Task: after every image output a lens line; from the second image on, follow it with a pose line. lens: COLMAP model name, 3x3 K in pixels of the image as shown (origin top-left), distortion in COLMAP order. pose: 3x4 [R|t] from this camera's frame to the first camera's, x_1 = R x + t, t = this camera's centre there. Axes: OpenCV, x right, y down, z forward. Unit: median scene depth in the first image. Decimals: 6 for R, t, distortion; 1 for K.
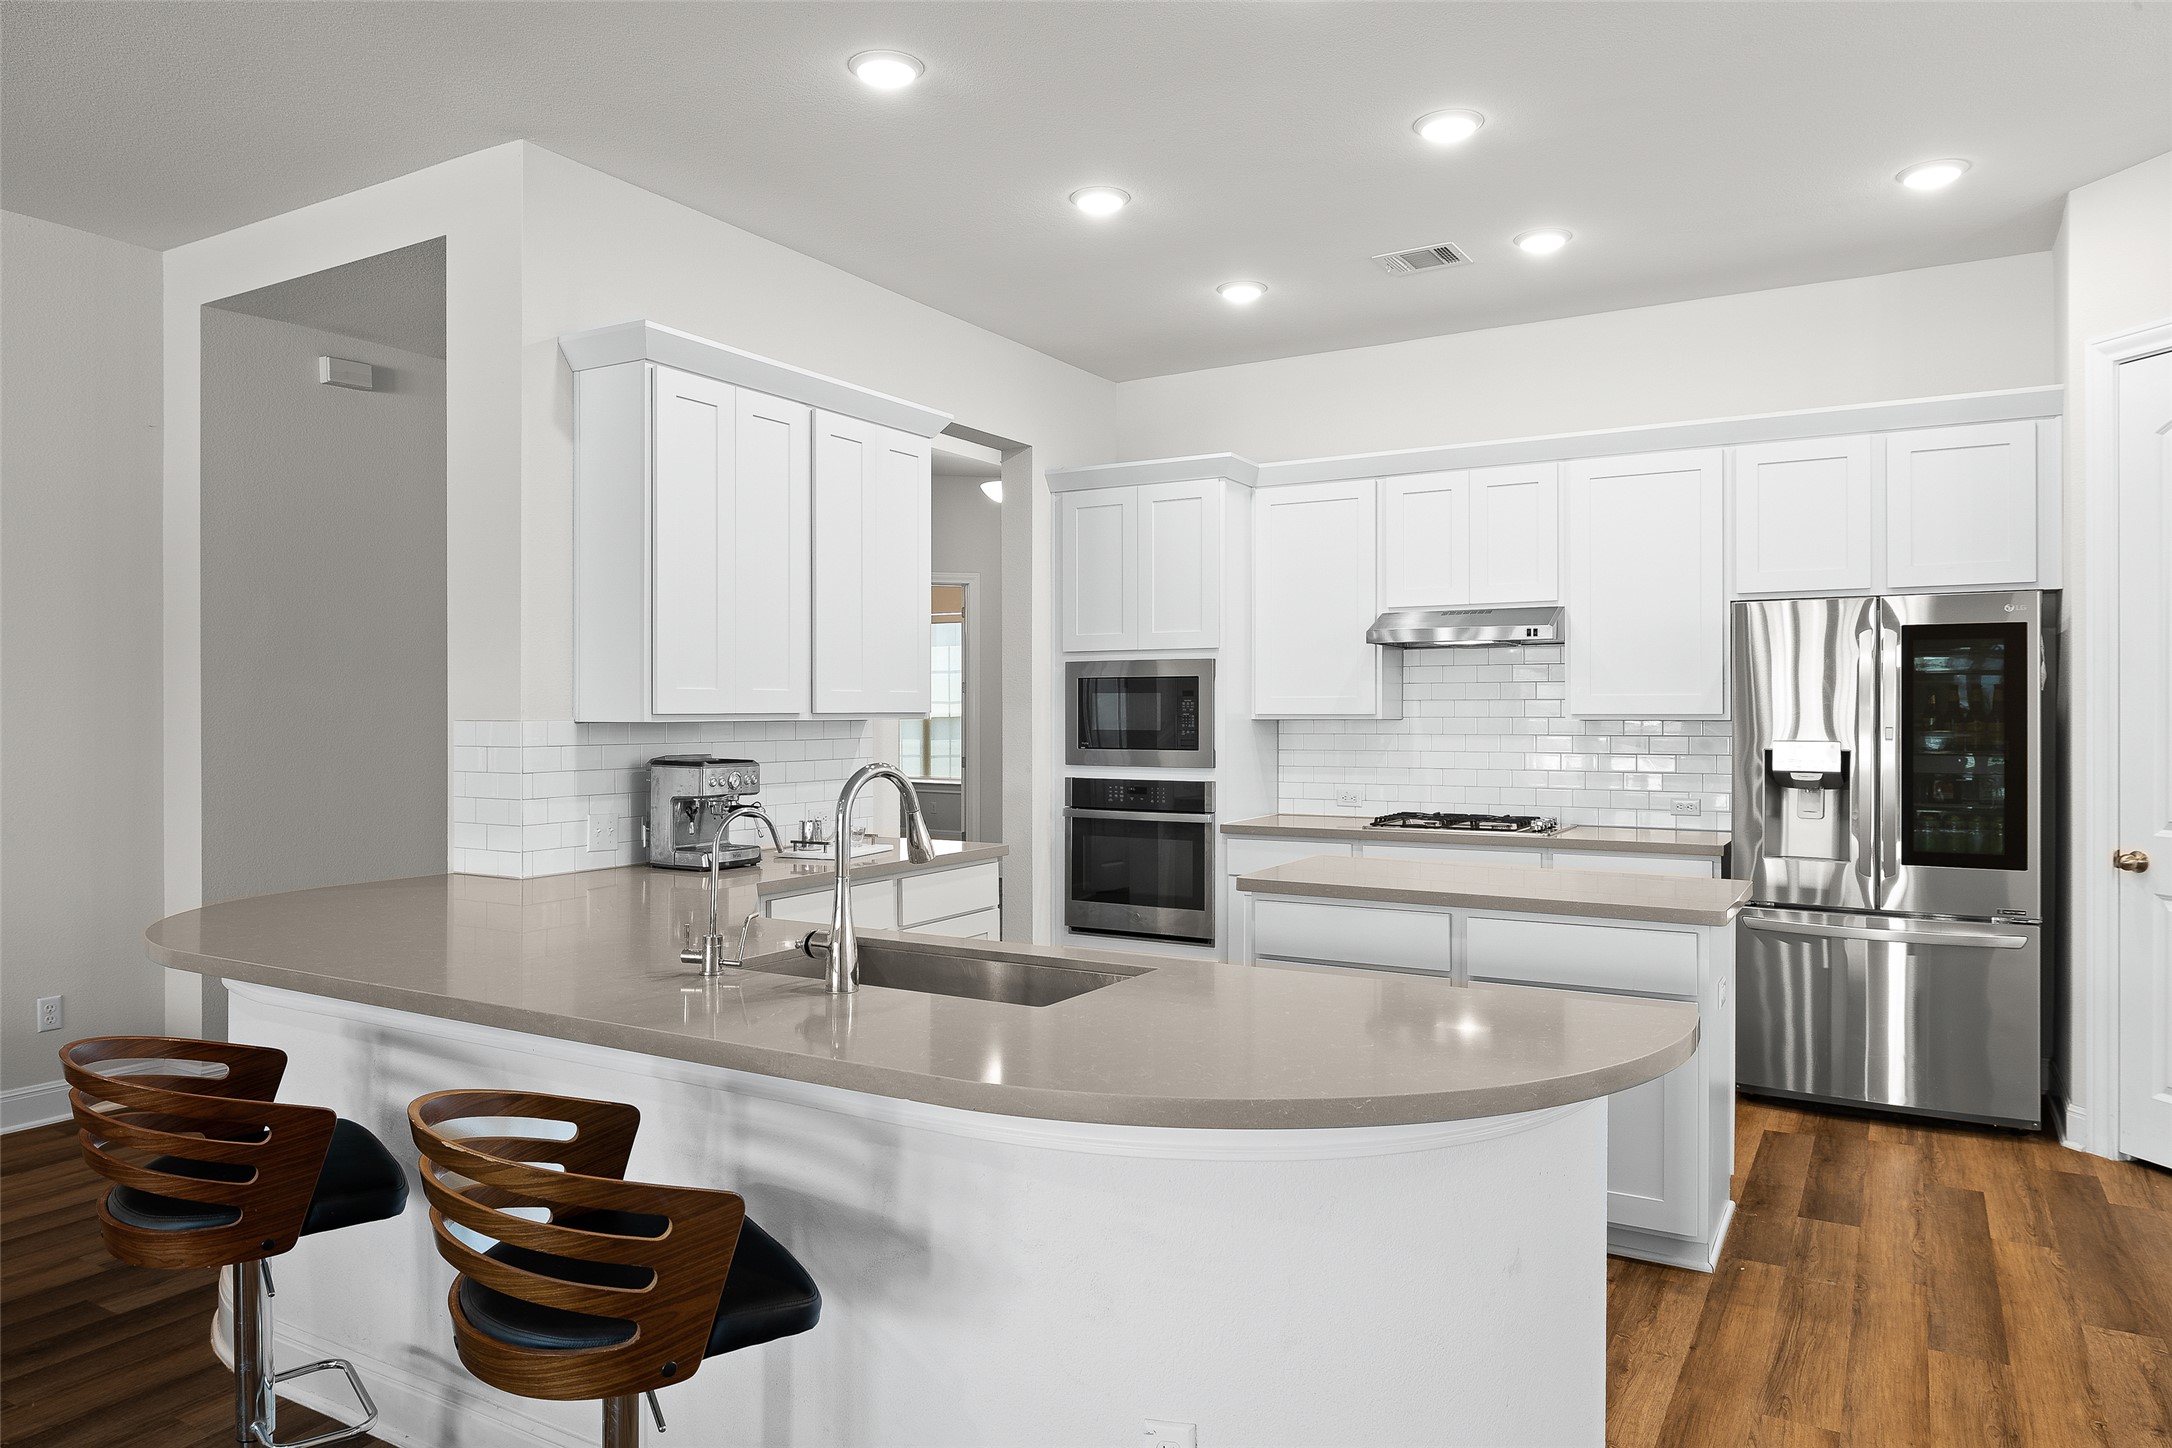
lens RADIAL K [[1402.6, 0, 1065.9], [0, 1402.6, 711.1], [0, 0, 1]] dist [-0.000817, 0.002827]
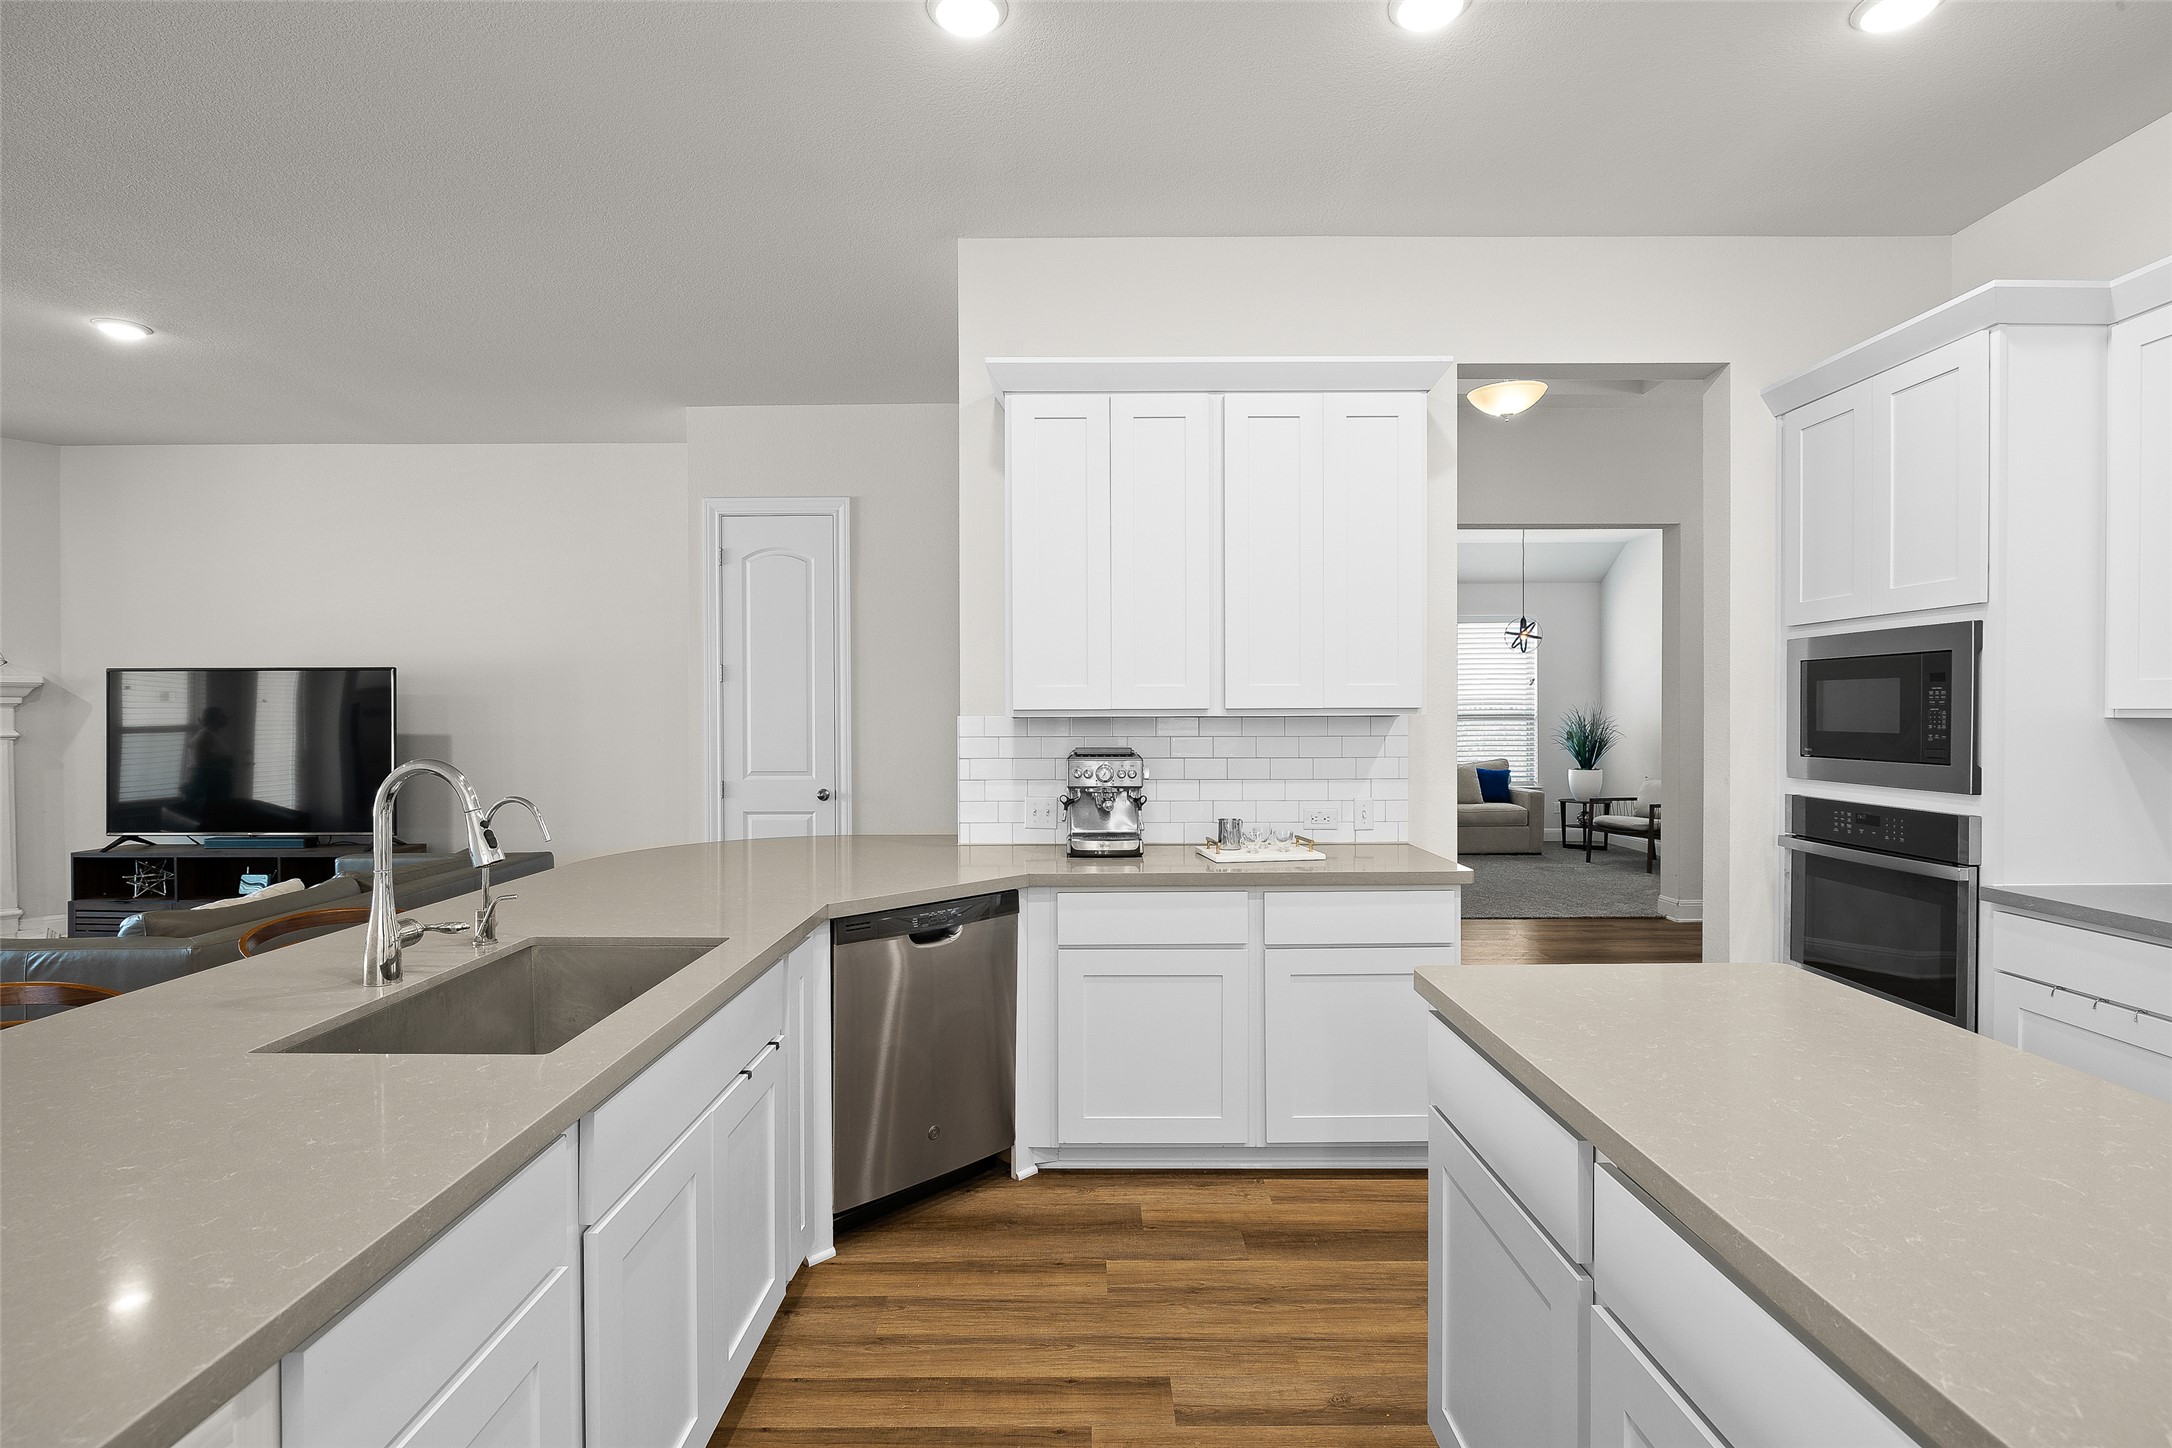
lens RADIAL K [[1036.0, 0, 1082.7], [0, 1036.0, 718.6], [0, 0, 1]] dist [0.004577, -0.001490]
pose [[0.517760, 0.006814, -0.855499, 0.348232], [0.002267, 0.999954, 0.009337, 0.001228], [0.855523, -0.006774, 0.517721, 0.493890]]
